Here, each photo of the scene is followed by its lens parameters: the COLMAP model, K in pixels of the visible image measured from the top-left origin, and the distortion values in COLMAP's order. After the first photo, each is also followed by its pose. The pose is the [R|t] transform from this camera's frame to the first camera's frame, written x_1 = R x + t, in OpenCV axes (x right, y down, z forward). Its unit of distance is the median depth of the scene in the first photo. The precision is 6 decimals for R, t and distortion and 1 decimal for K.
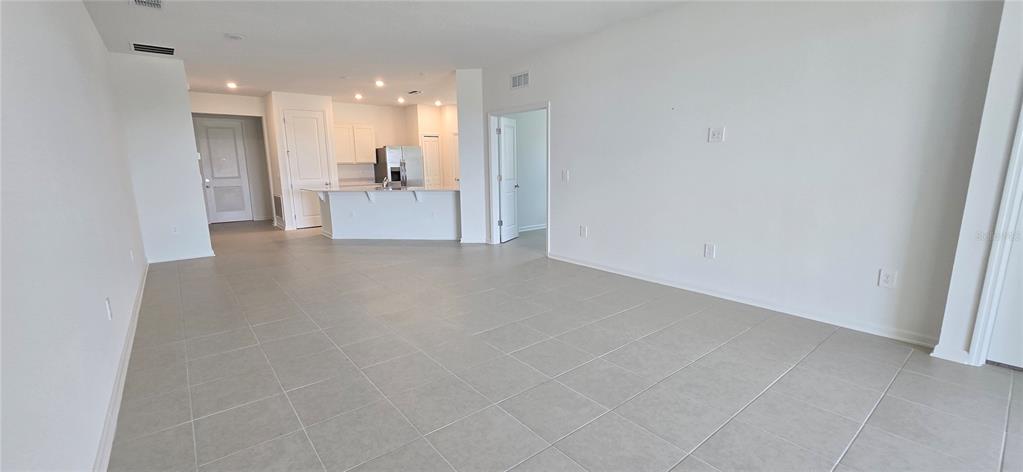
lens RADIAL K [[418.9, 0, 509.0], [0, 418.9, 241.5], [0, 0, 1]] dist [0.000340, 0.000642]
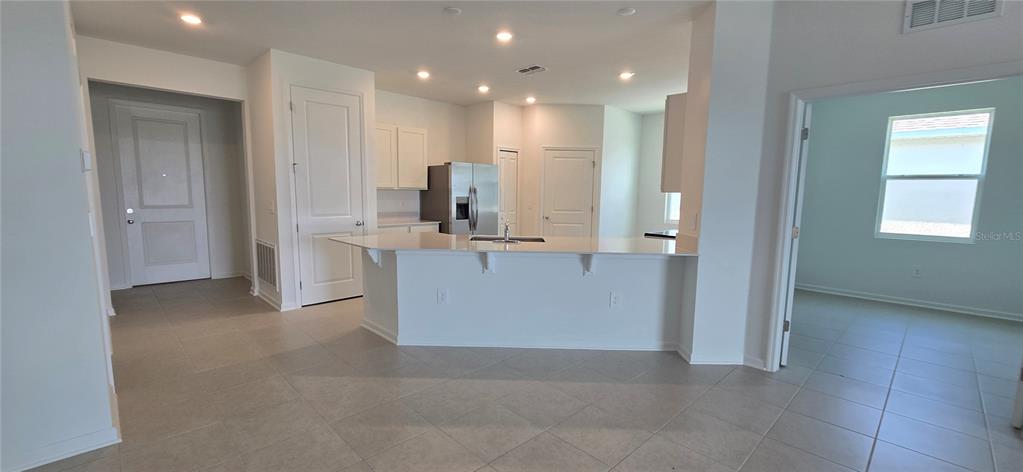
lens RADIAL K [[418.9, 0, 509.0], [0, 418.9, 241.5], [0, 0, 1]] dist [0.000340, 0.000642]
pose [[0.994991, 0.017836, 0.098364, -0.263657], [-0.011415, 0.997790, -0.065453, -0.072445], [-0.099314, 0.064002, 0.992996, 0.386435]]
